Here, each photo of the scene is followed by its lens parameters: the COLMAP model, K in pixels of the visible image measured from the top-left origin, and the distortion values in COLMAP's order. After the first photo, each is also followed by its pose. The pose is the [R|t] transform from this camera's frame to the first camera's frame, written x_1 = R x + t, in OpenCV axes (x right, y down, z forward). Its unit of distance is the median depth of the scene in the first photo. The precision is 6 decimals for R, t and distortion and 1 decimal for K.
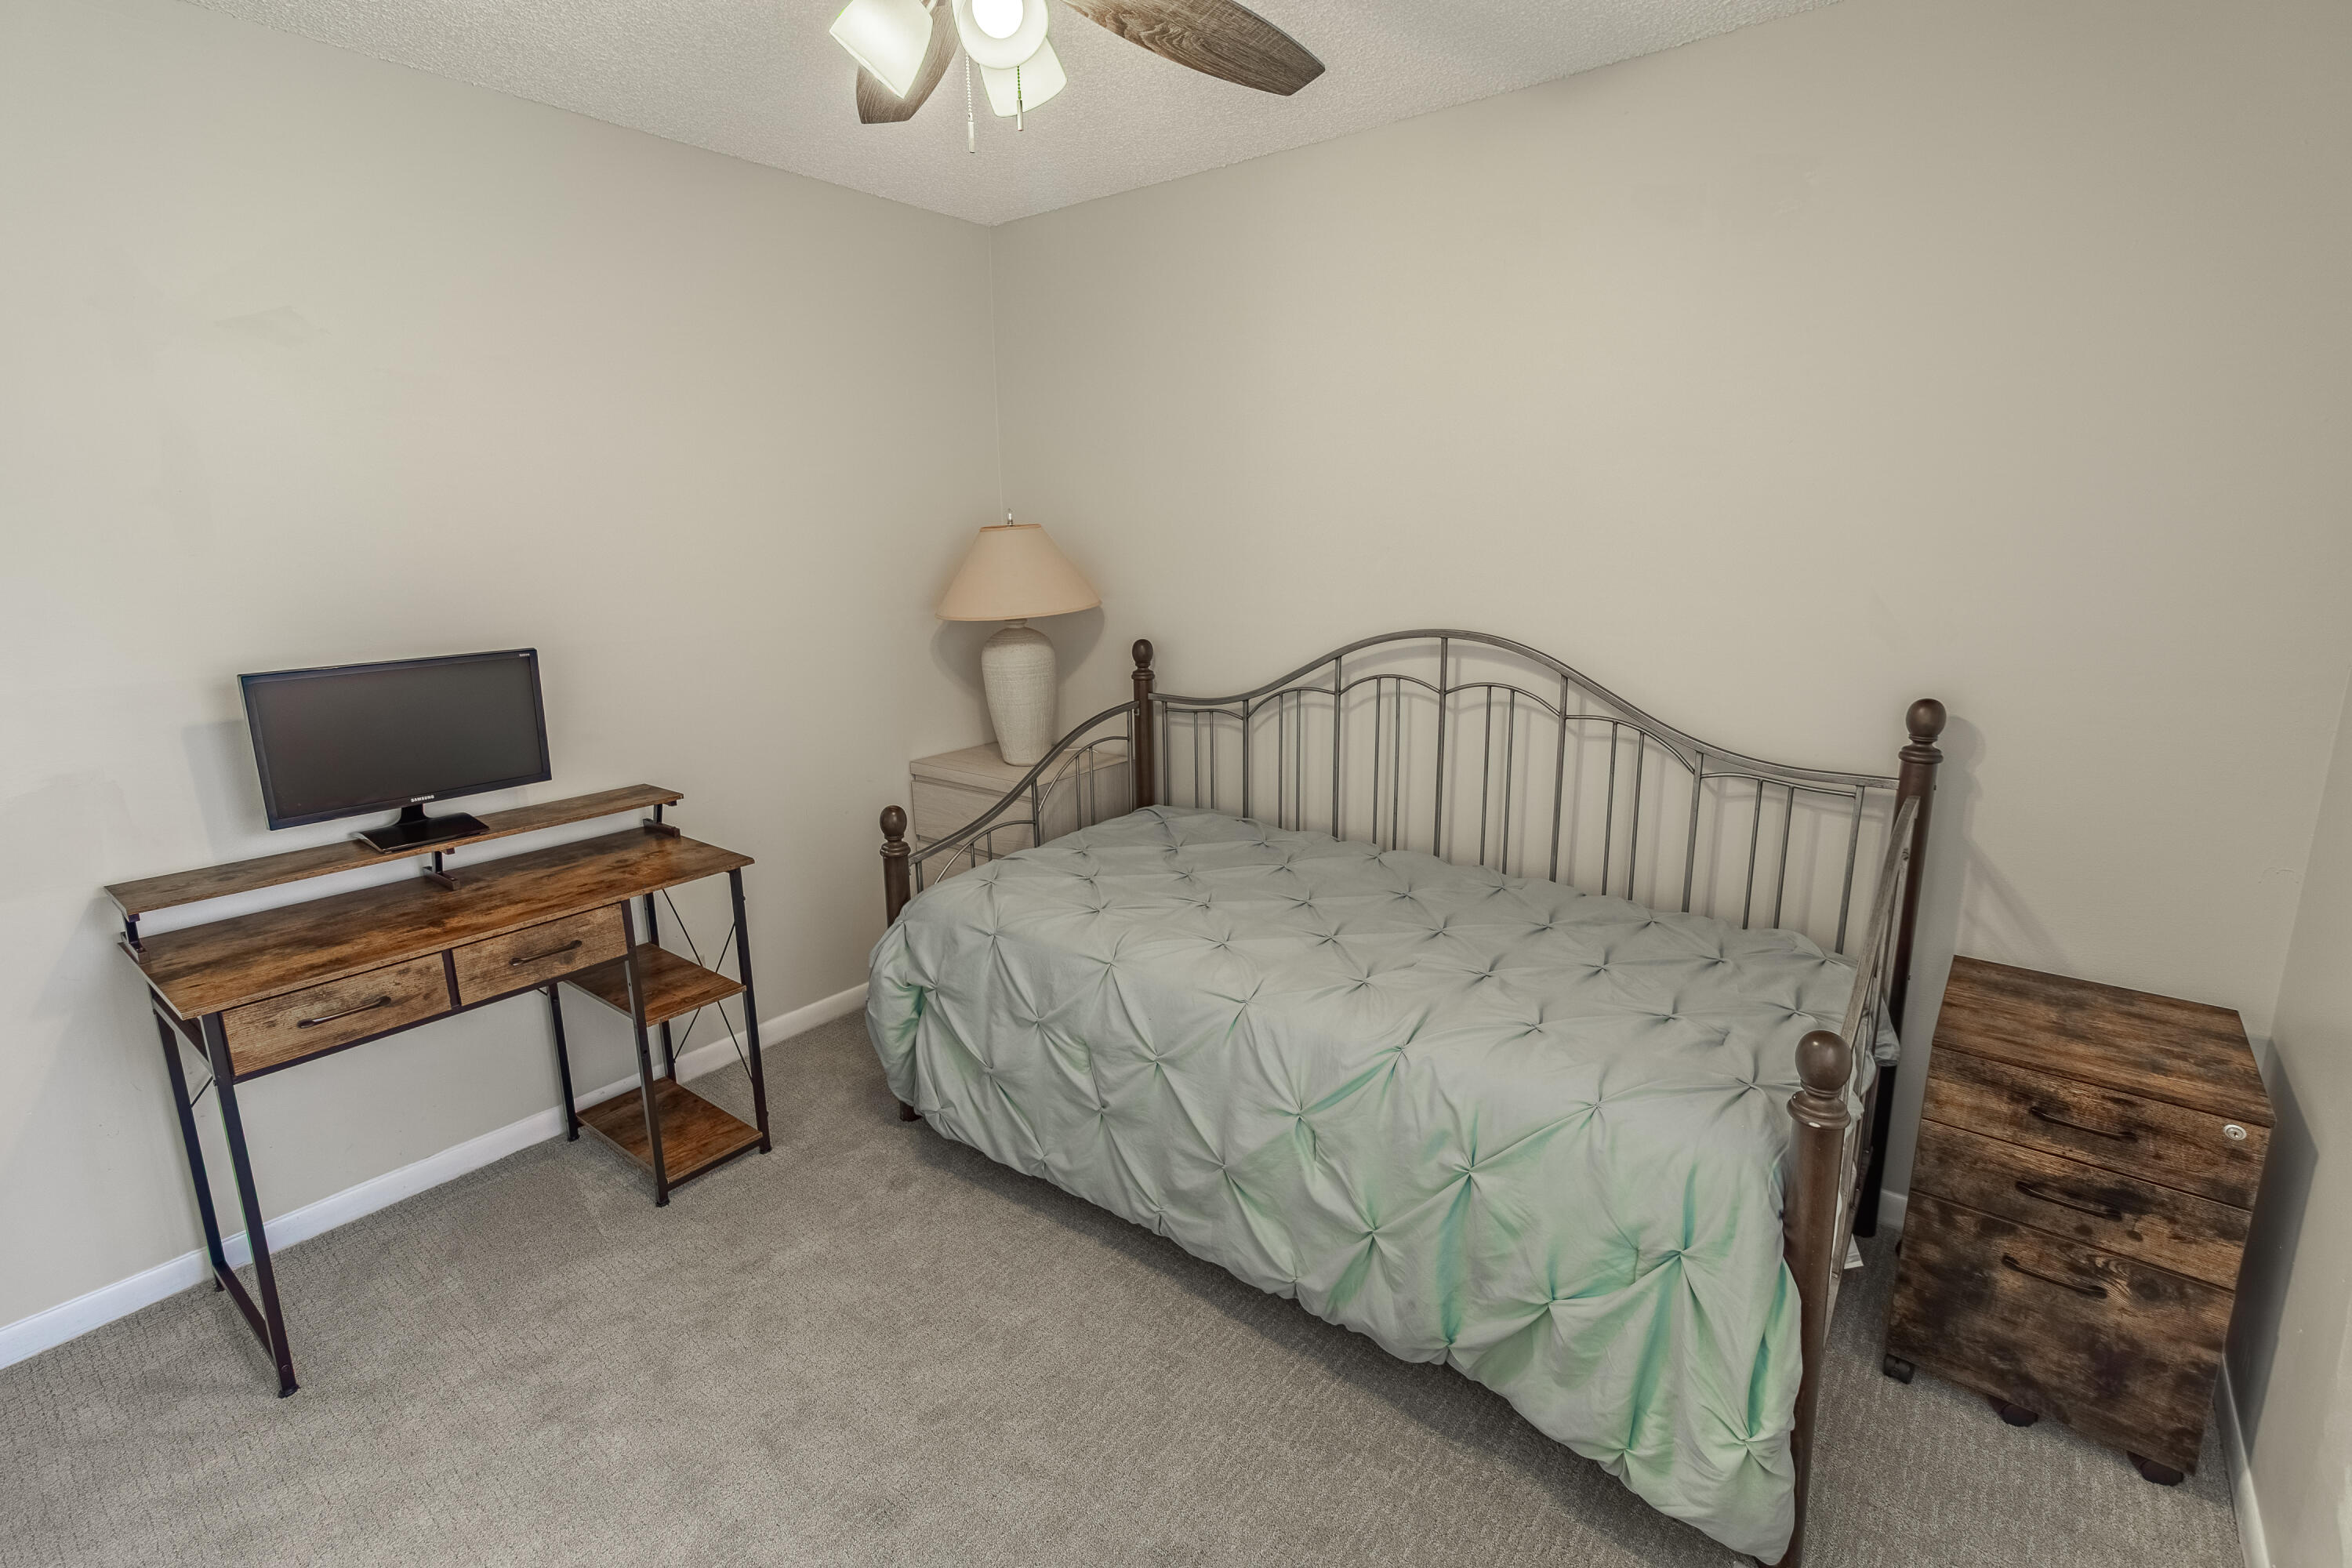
lens RADIAL K [[1078.7, 0, 1185.4], [0, 1078.7, 762.4], [0, 0, 1]] dist [-0.000493, 0.009400]
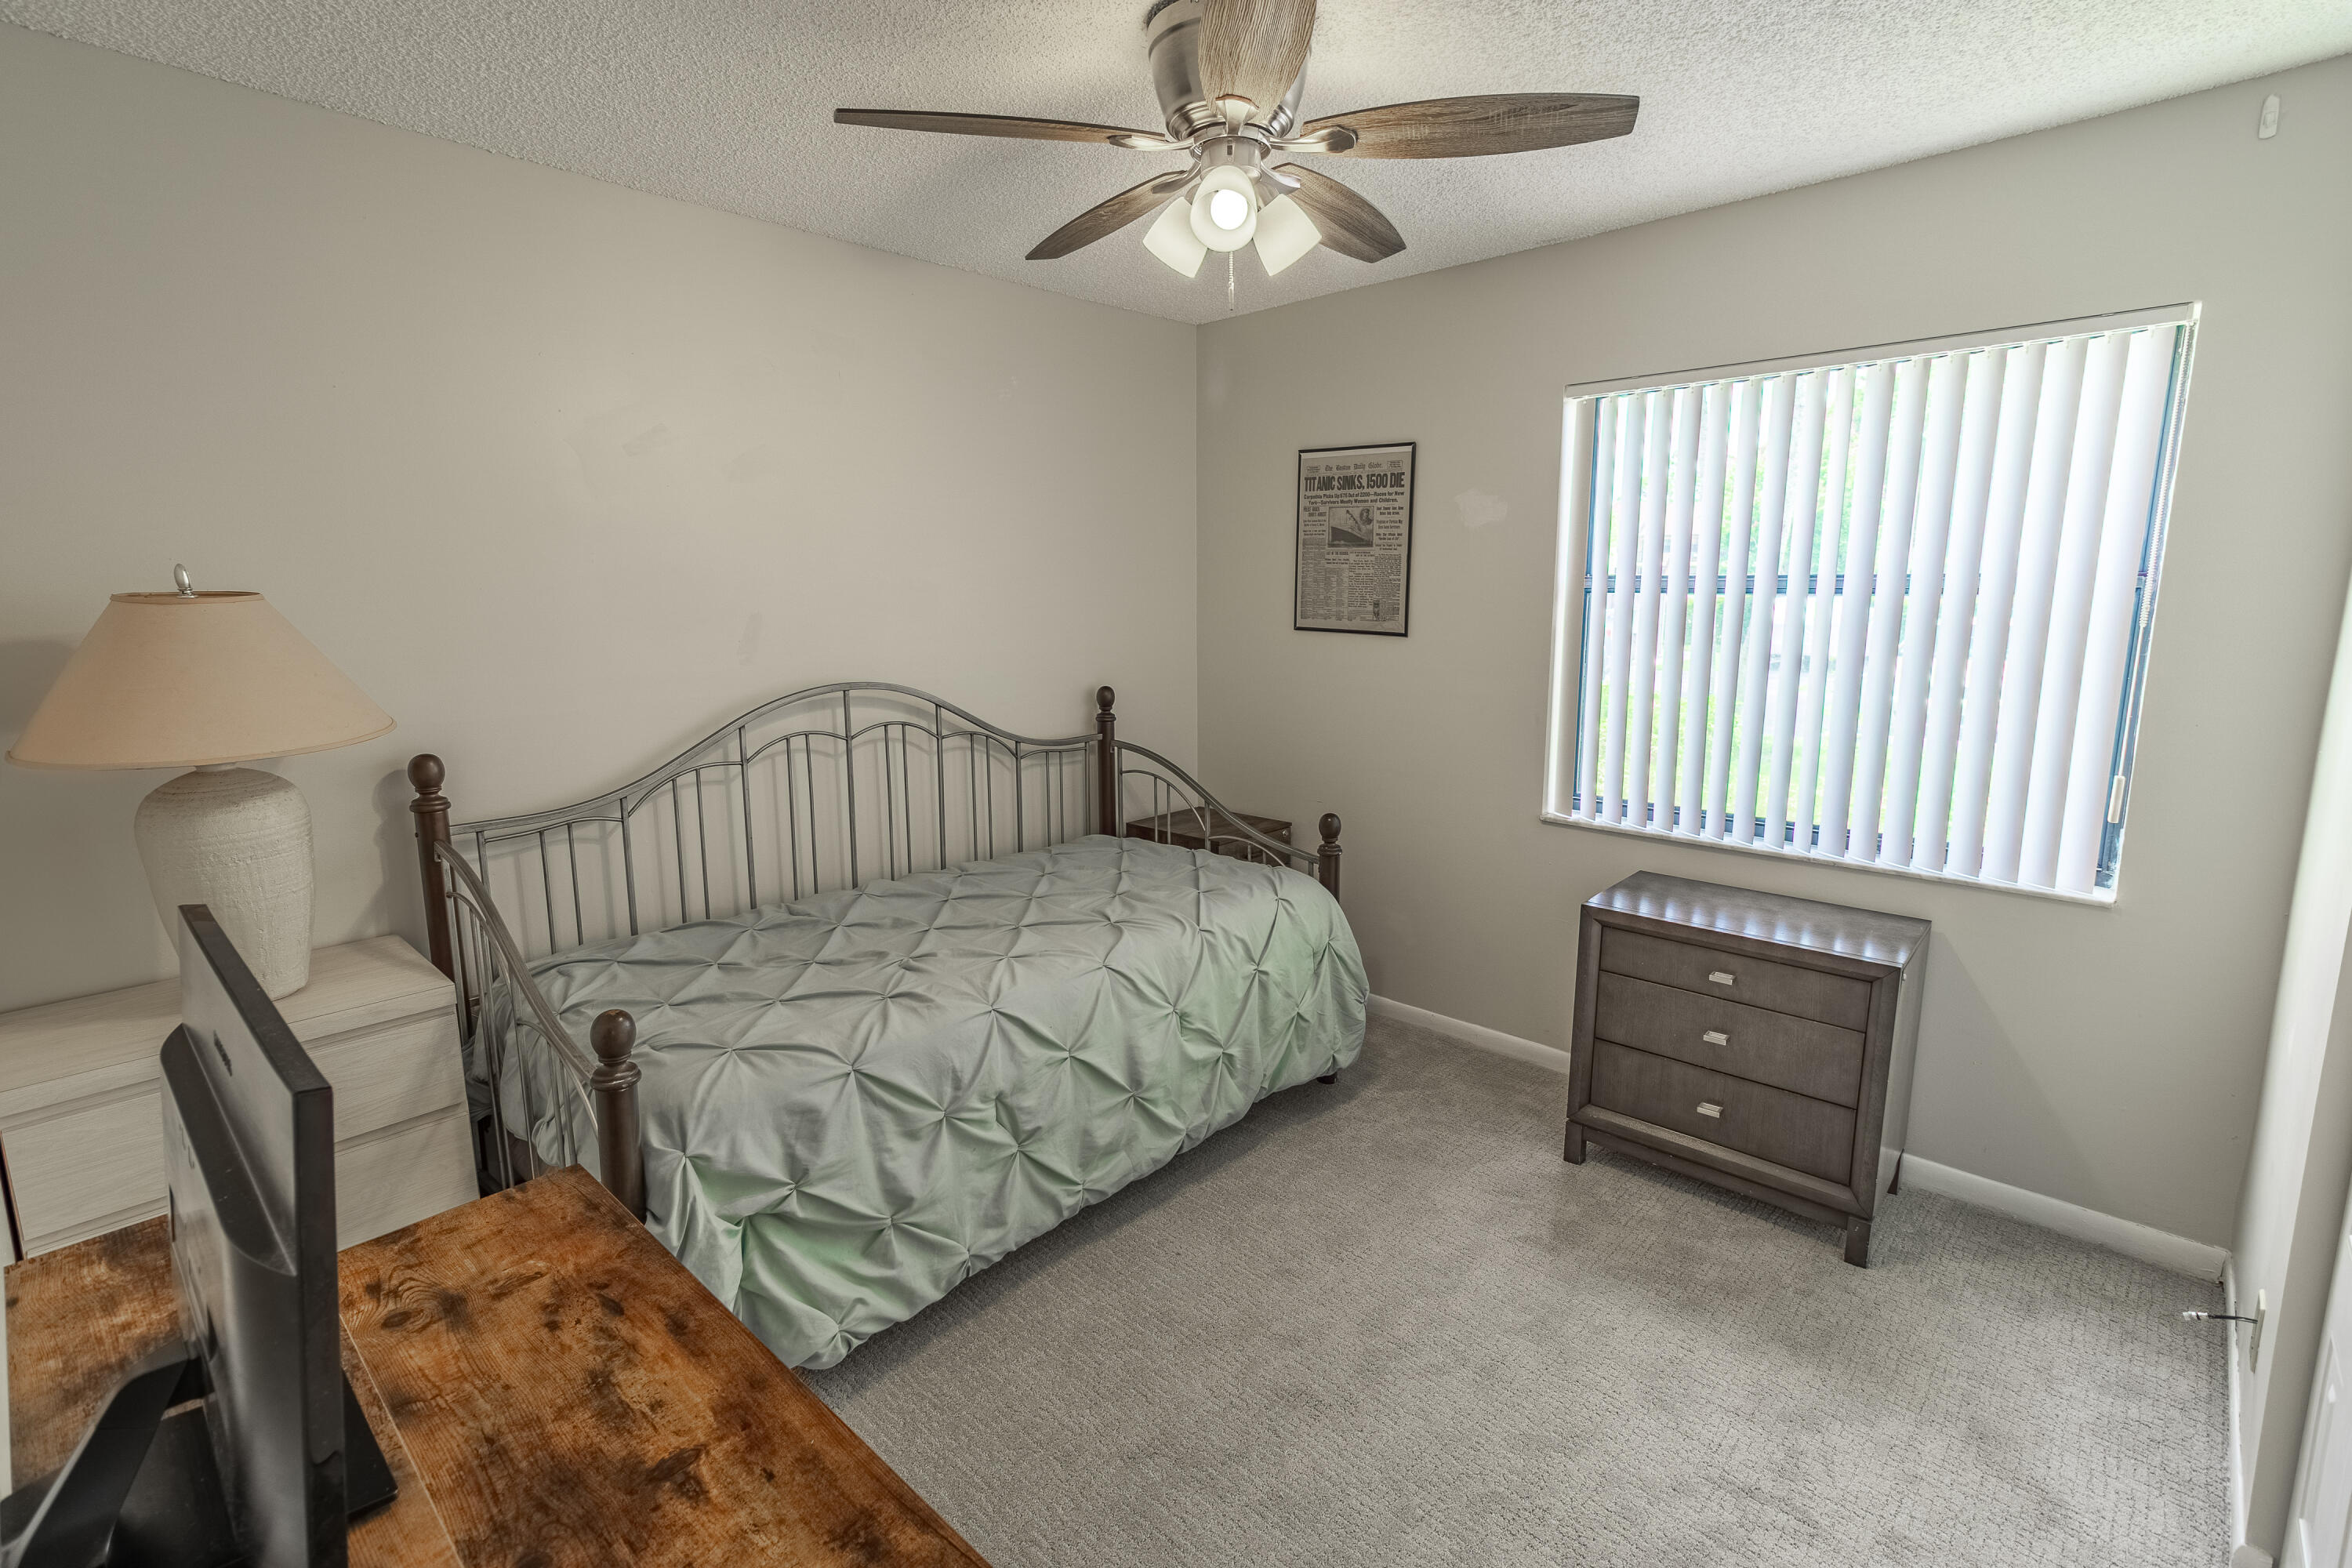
lens RADIAL K [[1078.6, 0, 1179.3], [0, 1078.6, 767.0], [0, 0, 1]] dist [-0.001407, 0.010328]
pose [[0.079944, -0.157026, 0.984354, -1.002804], [0.221708, 0.965579, 0.136025, -0.134083], [-0.971831, 0.207364, 0.112006, 0.646264]]
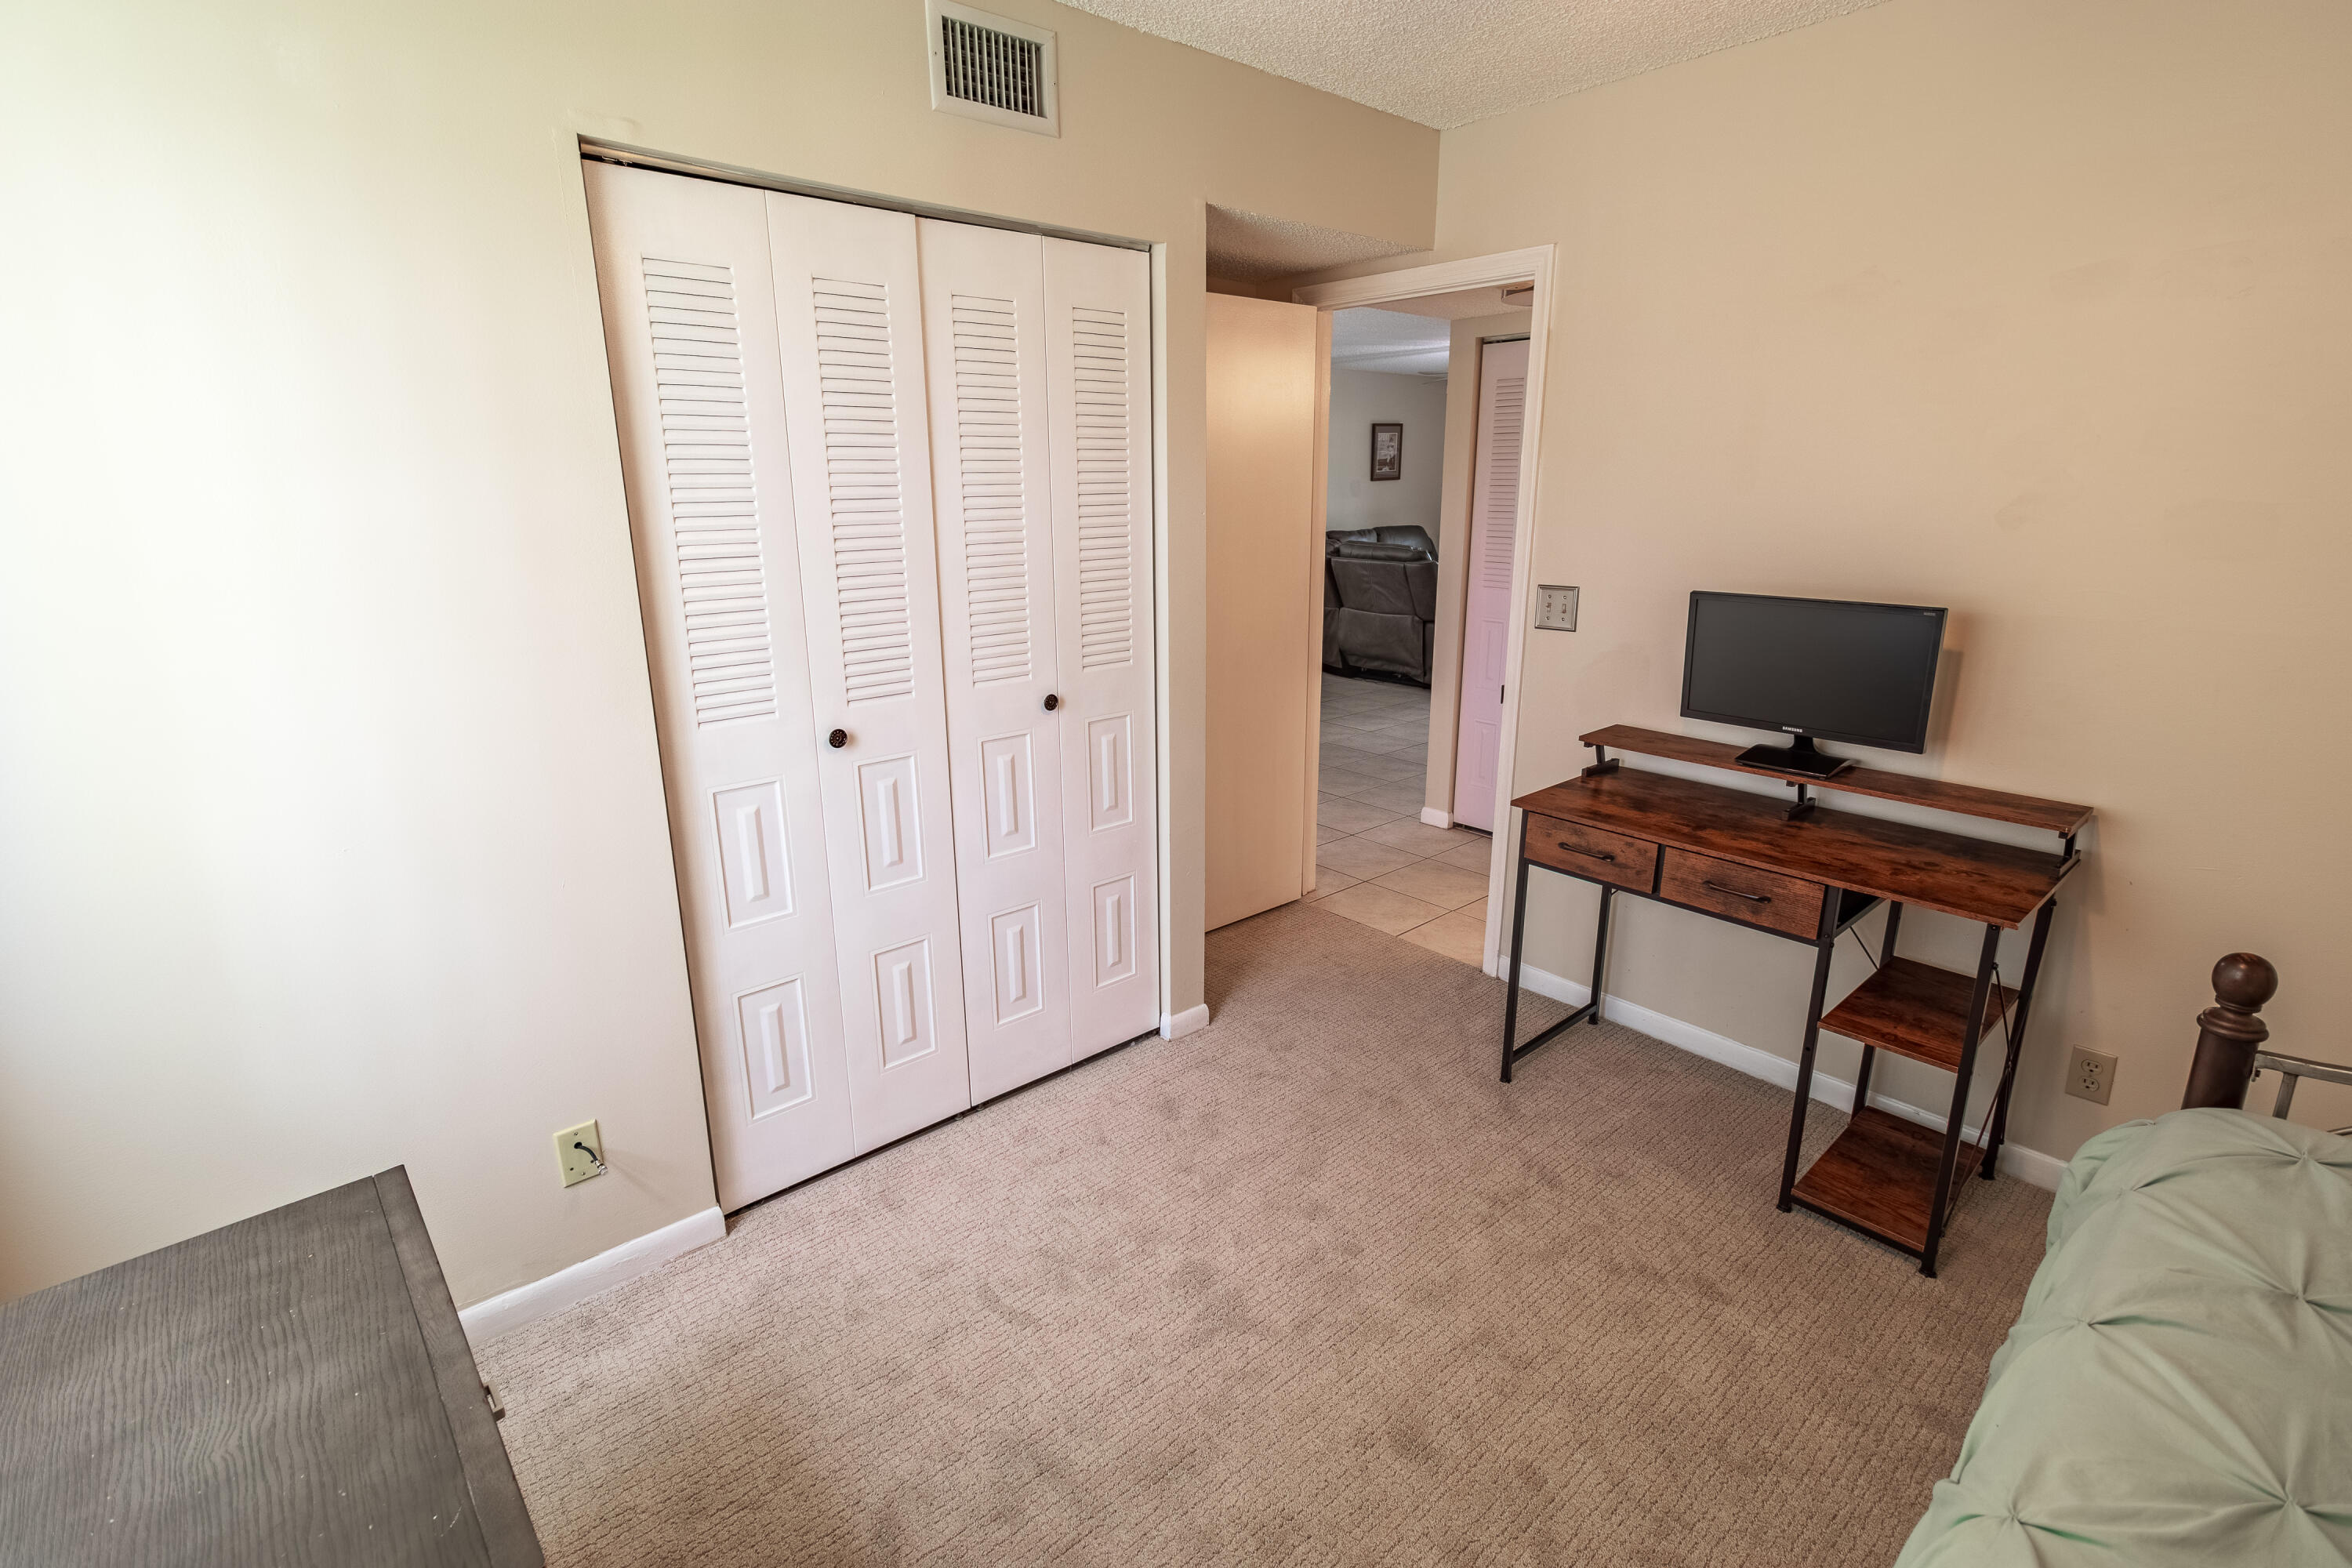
lens RADIAL K [[1078.6, 0, 1179.3], [0, 1078.6, 767.0], [0, 0, 1]] dist [-0.001407, 0.010328]
pose [[-0.182726, 0.267178, -0.946164, 0.424480], [-0.213046, 0.928740, 0.303402, -0.126995], [0.959803, 0.257016, -0.112784, 0.554870]]
